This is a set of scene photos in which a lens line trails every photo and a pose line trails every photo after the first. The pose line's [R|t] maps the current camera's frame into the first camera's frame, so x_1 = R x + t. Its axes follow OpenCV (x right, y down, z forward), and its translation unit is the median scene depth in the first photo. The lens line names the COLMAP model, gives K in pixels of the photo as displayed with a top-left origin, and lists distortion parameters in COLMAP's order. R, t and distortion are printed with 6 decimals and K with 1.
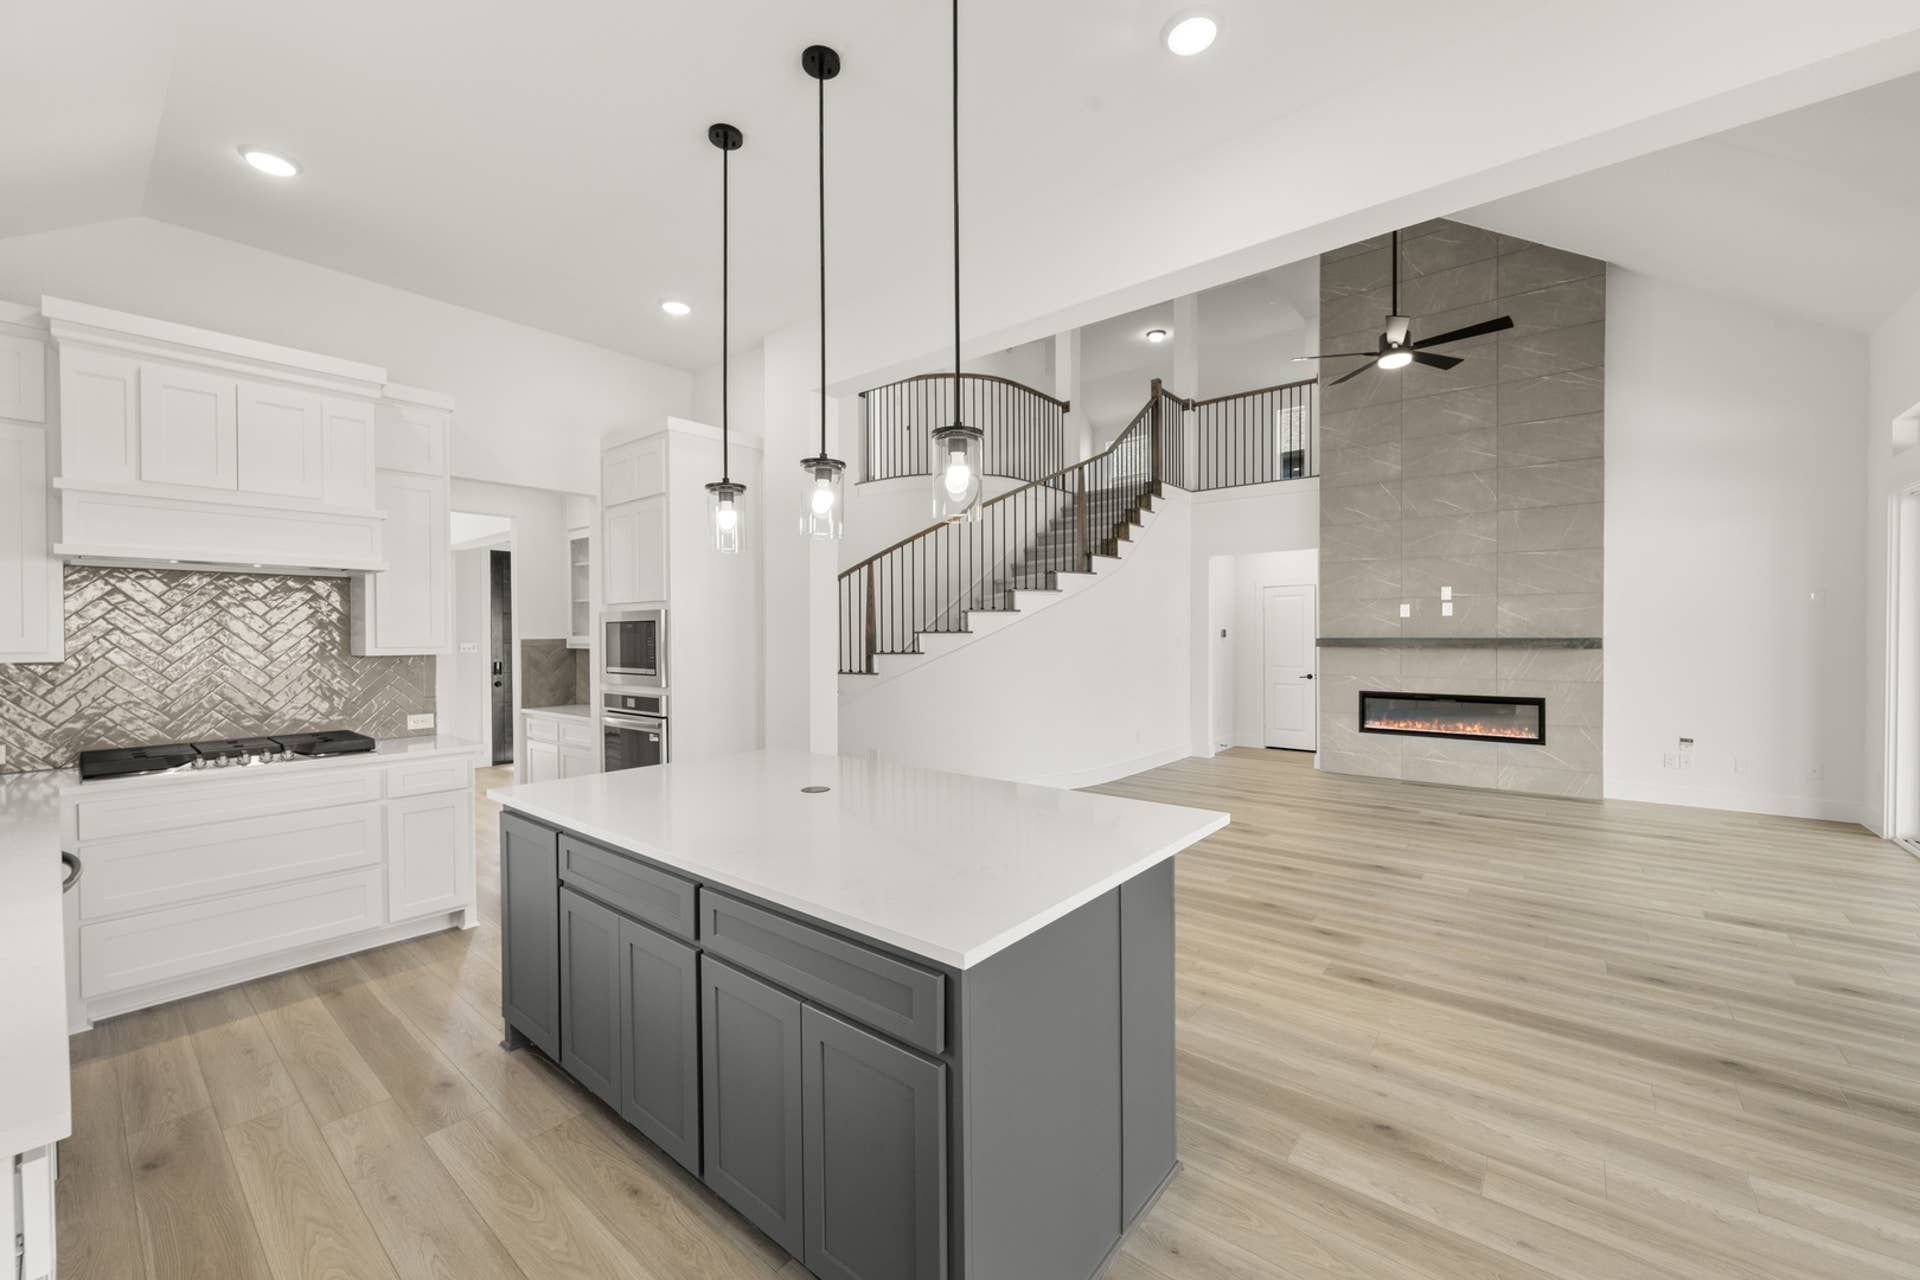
lens RADIAL K [[753.4, 0, 968.3], [0, 753.4, 639.7], [0, 0, 1]] dist [0.001231, 0.000502]
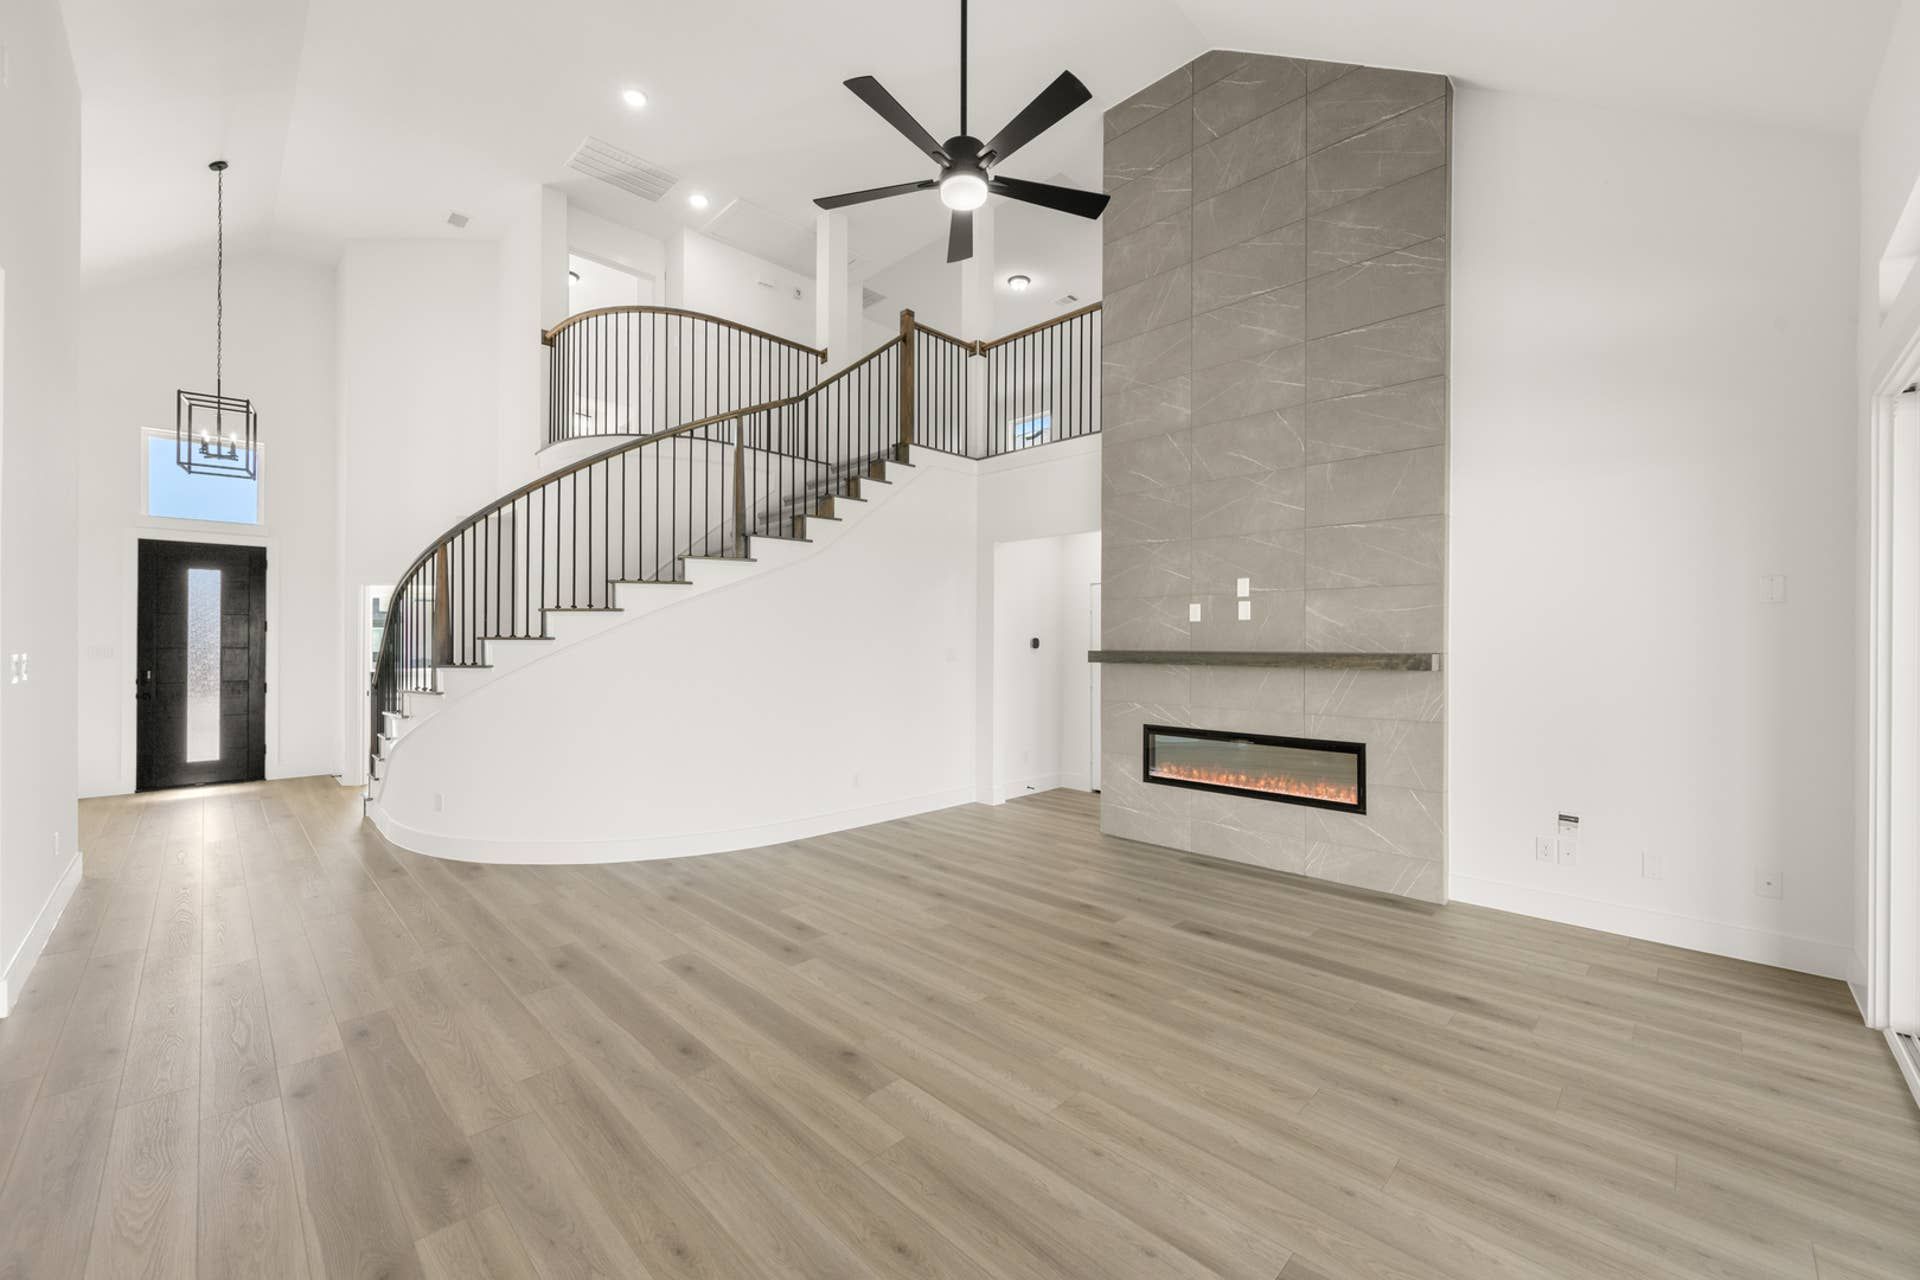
lens RADIAL K [[753.4, 0, 962.4], [0, 753.4, 641.3], [0, 0, 1]] dist [0.001231, 0.000502]
pose [[0.995720, 0.007094, -0.092145, 0.454121], [-0.007932, 0.999930, -0.008730, -0.003898], [0.092077, 0.009423, 0.995707, 0.293716]]
